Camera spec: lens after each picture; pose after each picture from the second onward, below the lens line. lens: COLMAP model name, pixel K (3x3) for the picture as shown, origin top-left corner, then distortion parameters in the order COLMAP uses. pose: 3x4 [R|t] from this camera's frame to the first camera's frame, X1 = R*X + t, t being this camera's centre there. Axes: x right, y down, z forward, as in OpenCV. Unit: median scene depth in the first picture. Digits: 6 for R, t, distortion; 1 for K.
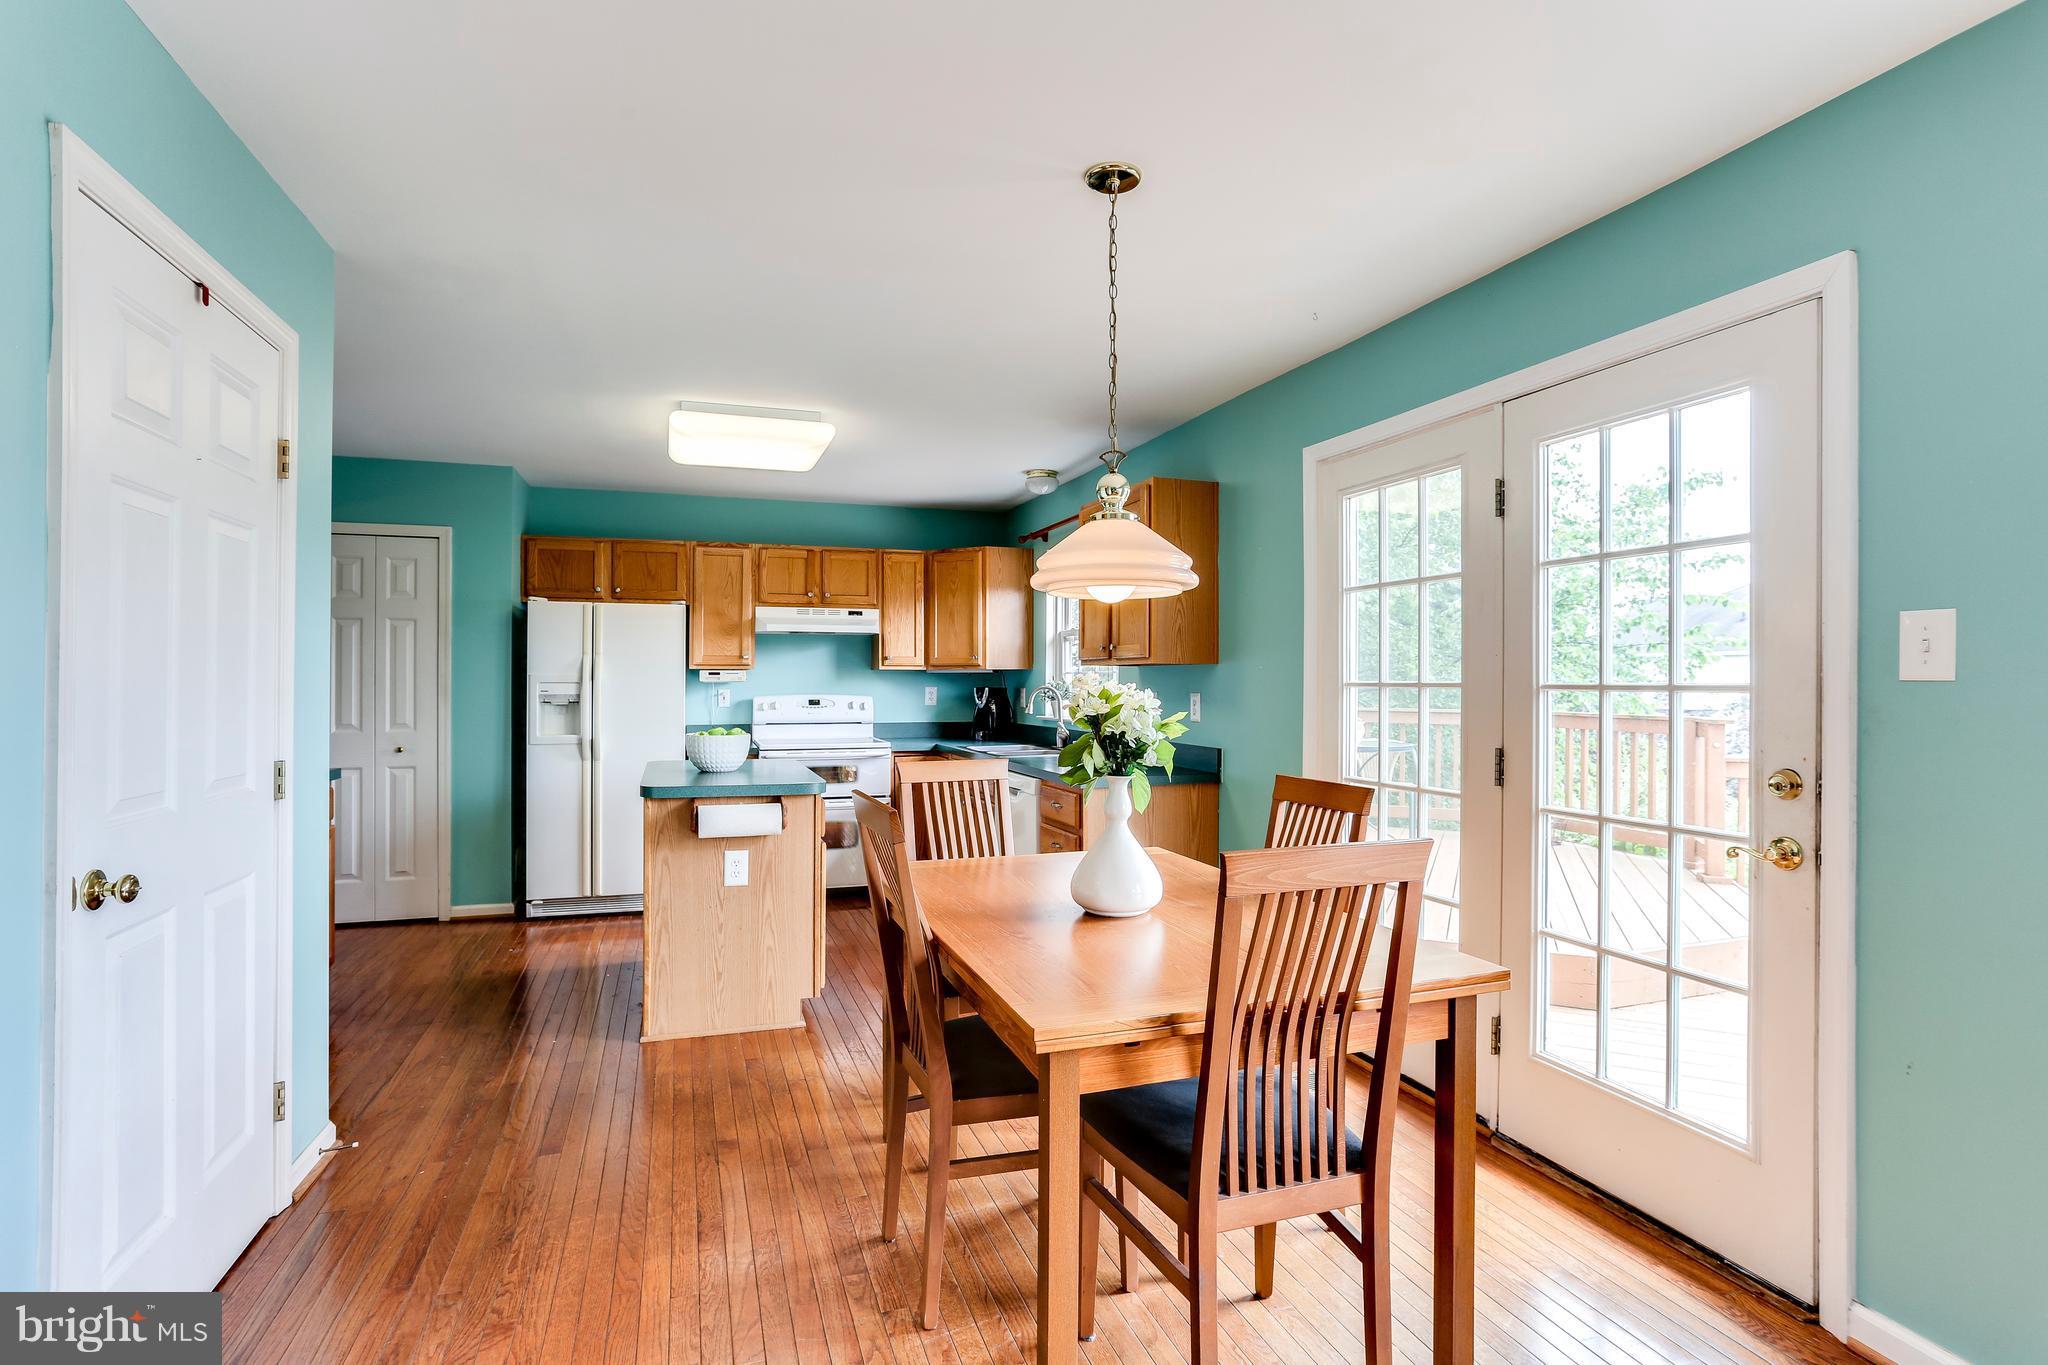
lens RADIAL K [[994.6, 0, 1024.0], [0, 994.6, 682.5], [0, 0, 1]] dist [-0.053352, 0.031370]
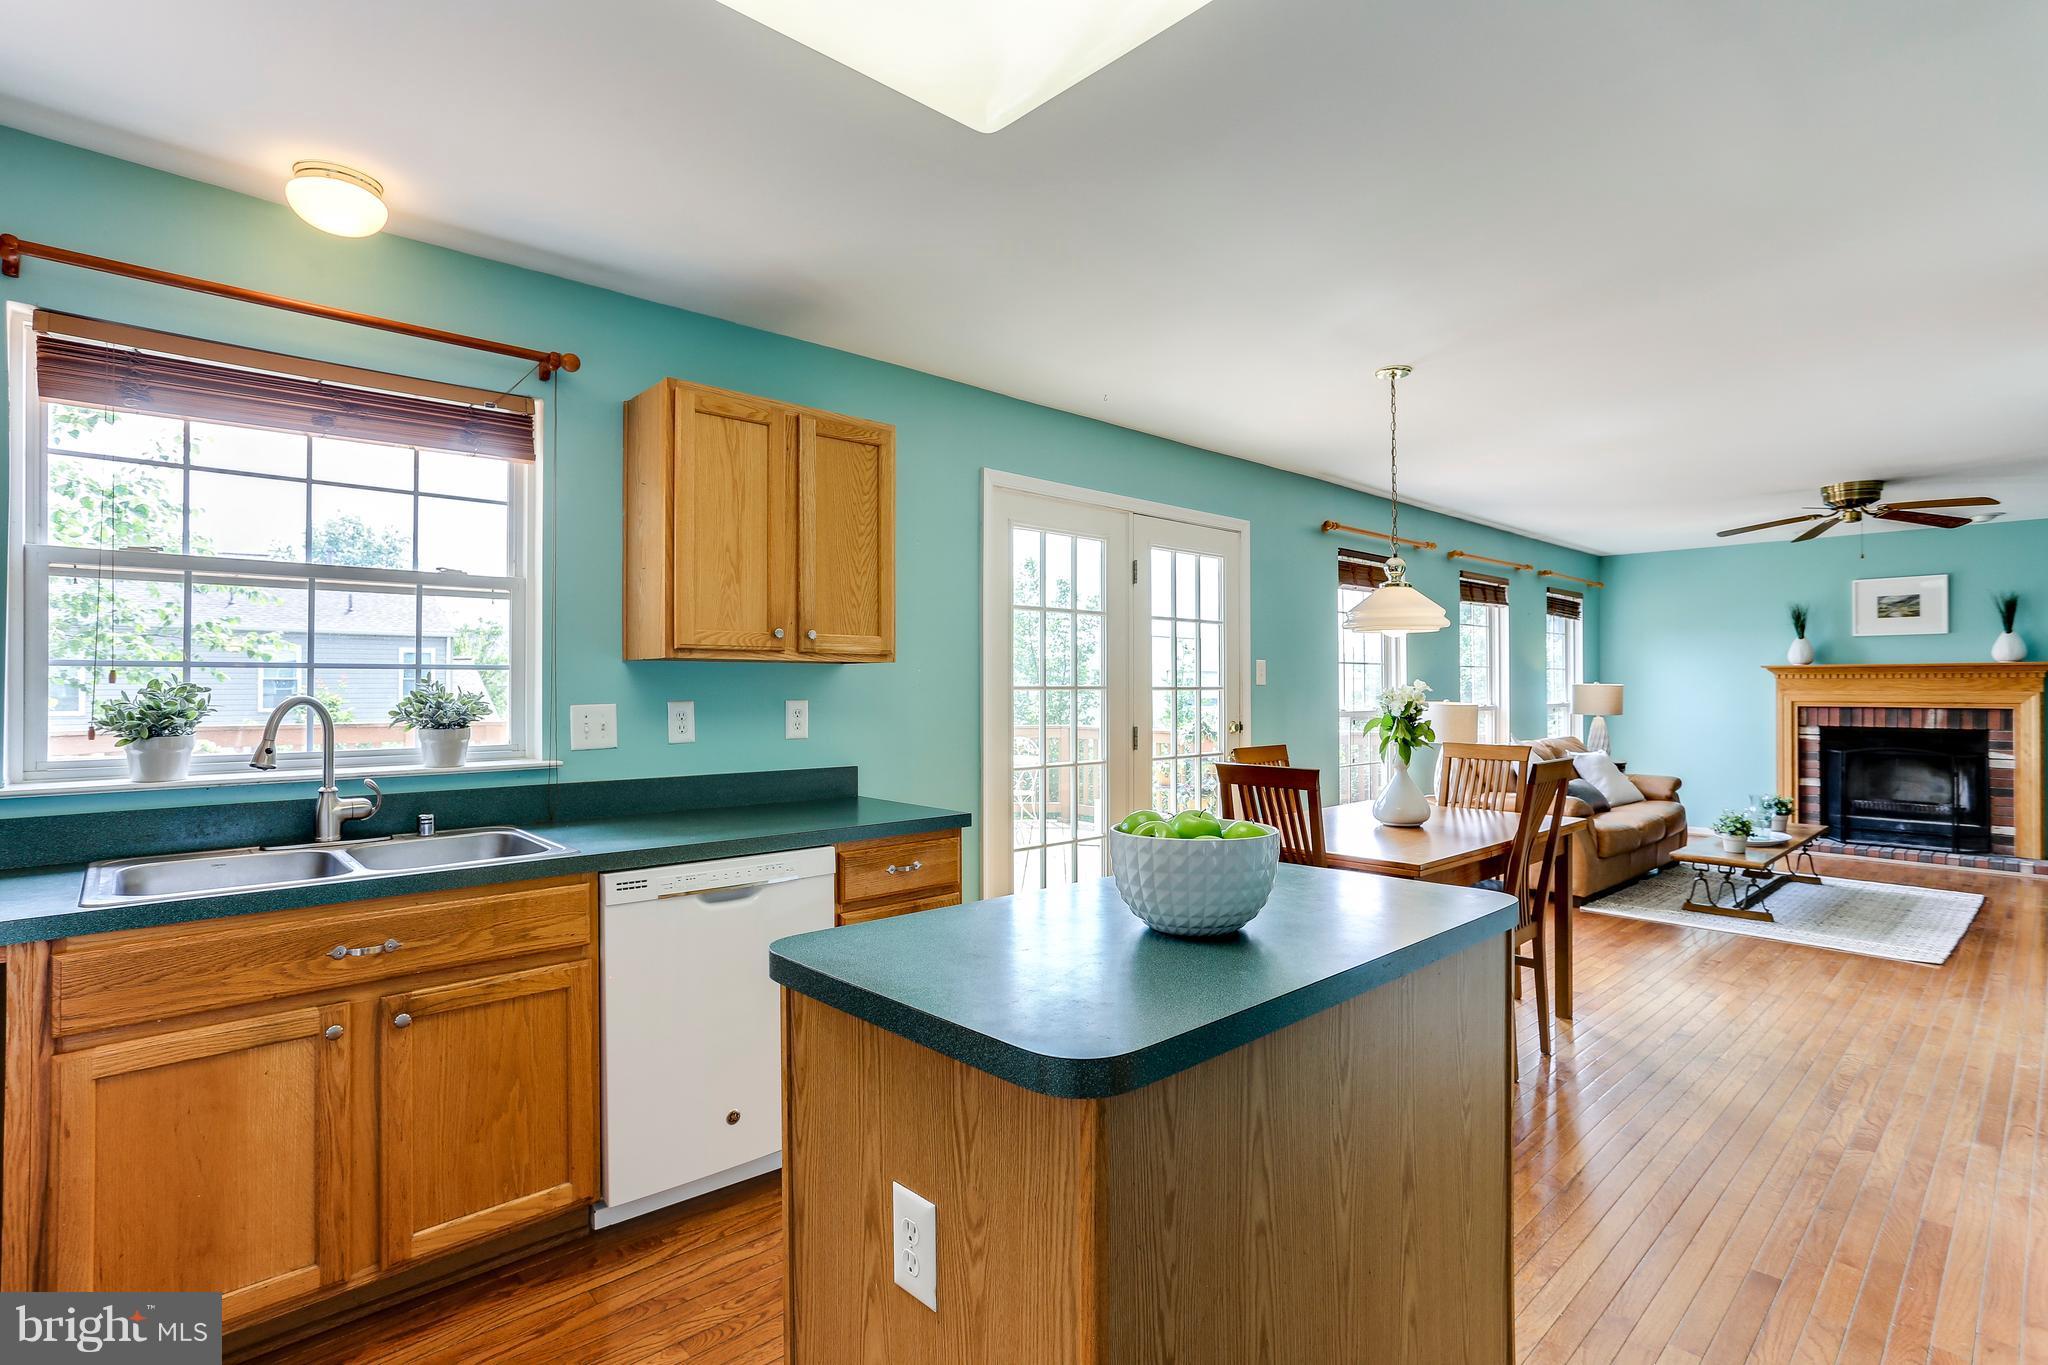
lens RADIAL K [[994.6, 0, 1024.0], [0, 994.6, 682.5], [0, 0, 1]] dist [-0.053352, 0.031370]
pose [[-0.401297, 0.000145, 0.915948, -0.429045], [0.000198, 1.000000, -0.000071, -0.002477], [-0.915948, 0.000153, -0.401297, 0.829670]]
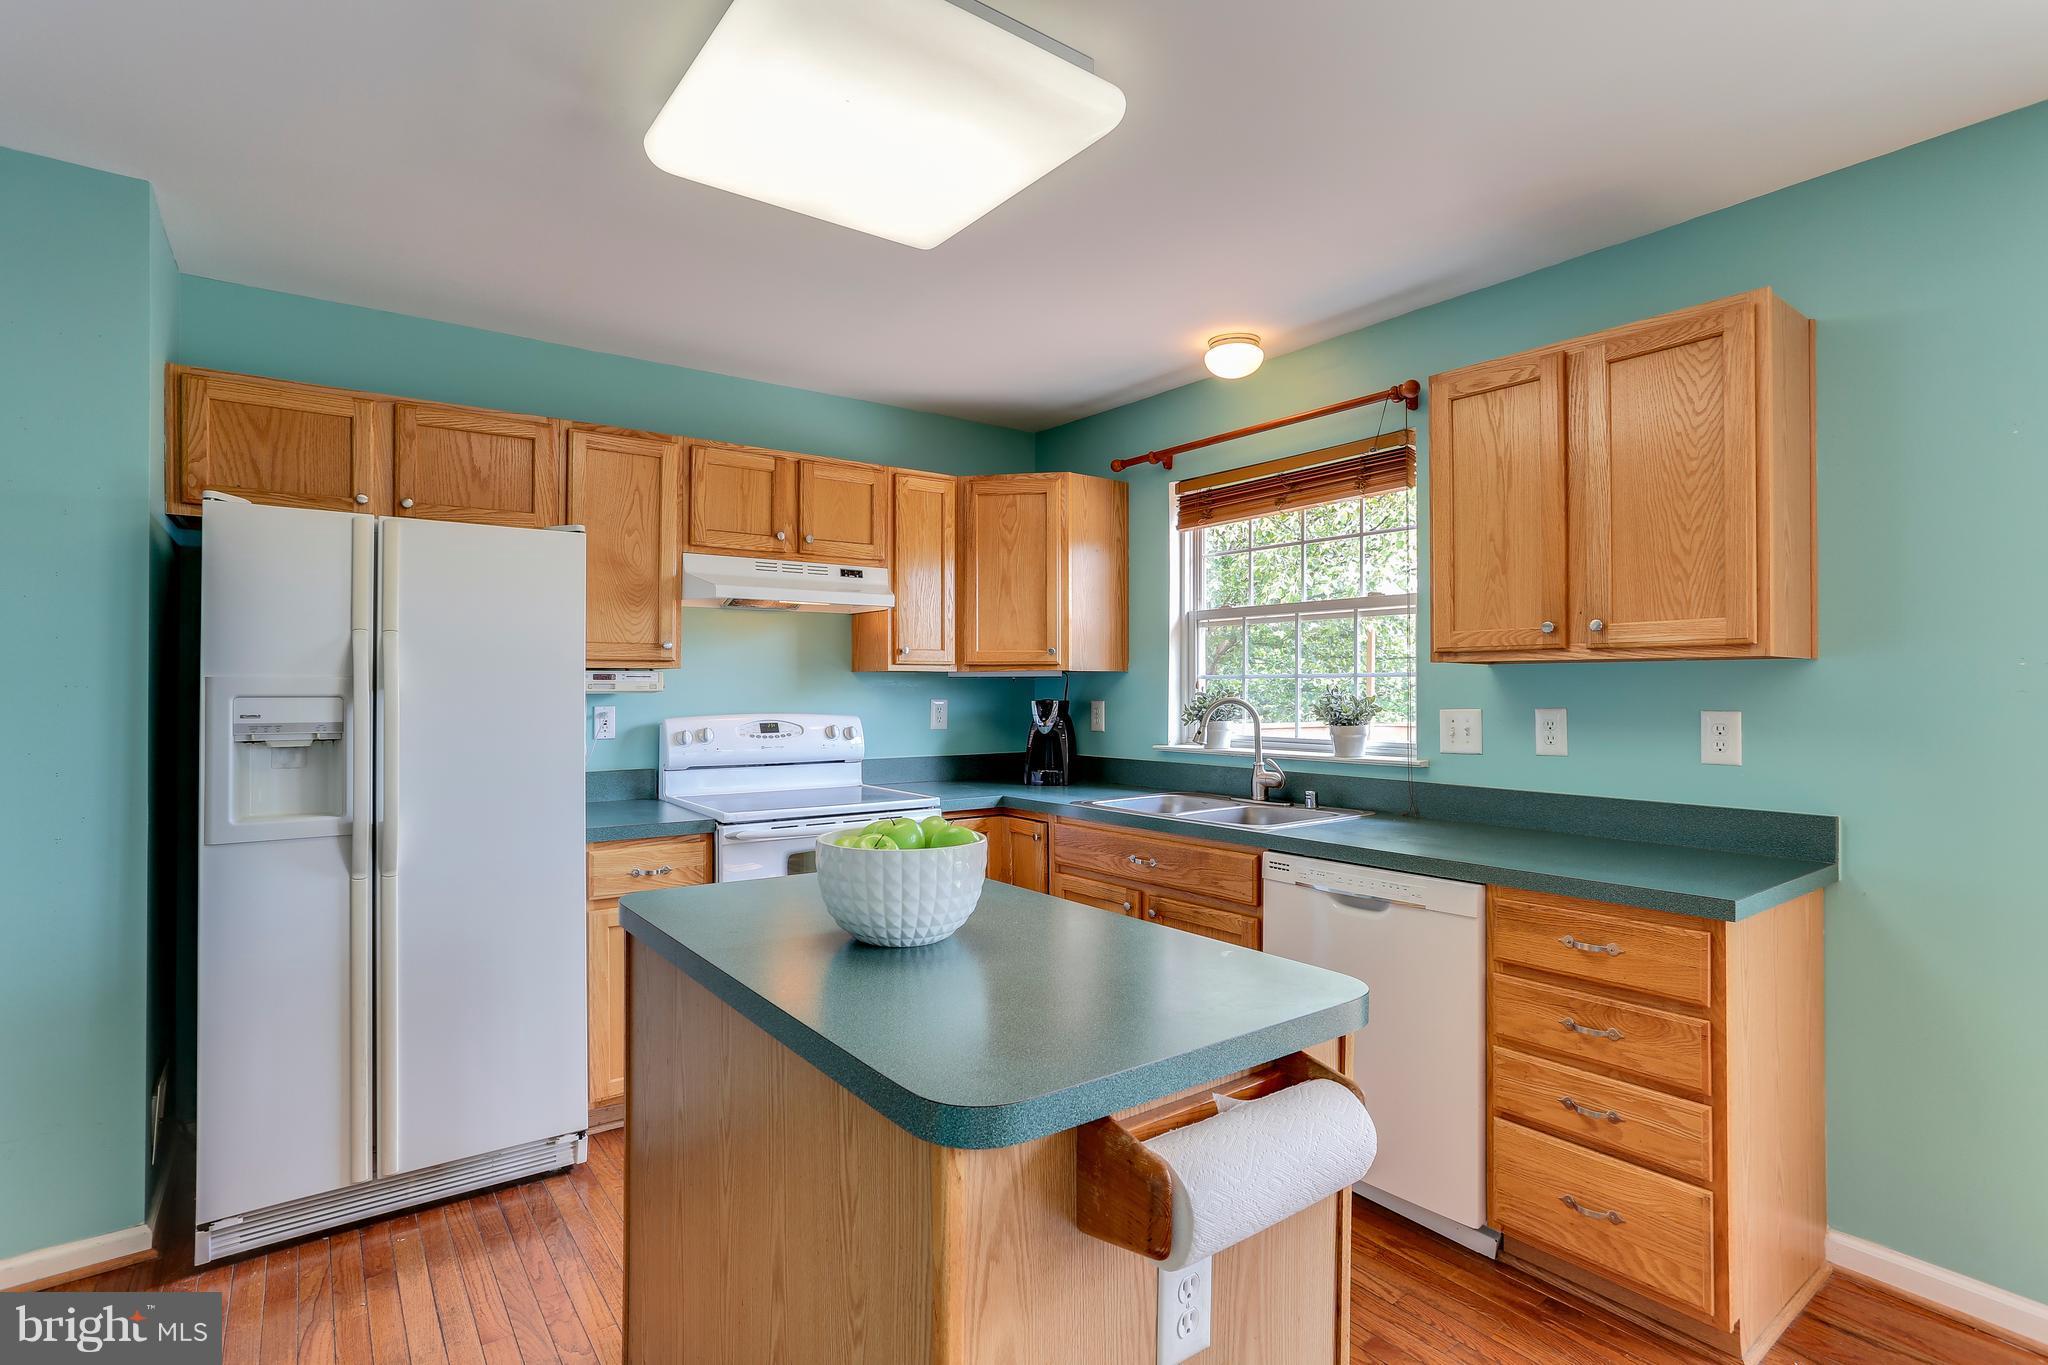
lens RADIAL K [[994.6, 0, 1024.0], [0, 994.6, 682.5], [0, 0, 1]] dist [-0.053352, 0.031370]
pose [[0.953212, 0.000311, 0.302304, -0.258356], [0.001765, 0.999977, -0.006594, -0.002195], [-0.302299, 0.006819, 0.953189, 0.434631]]
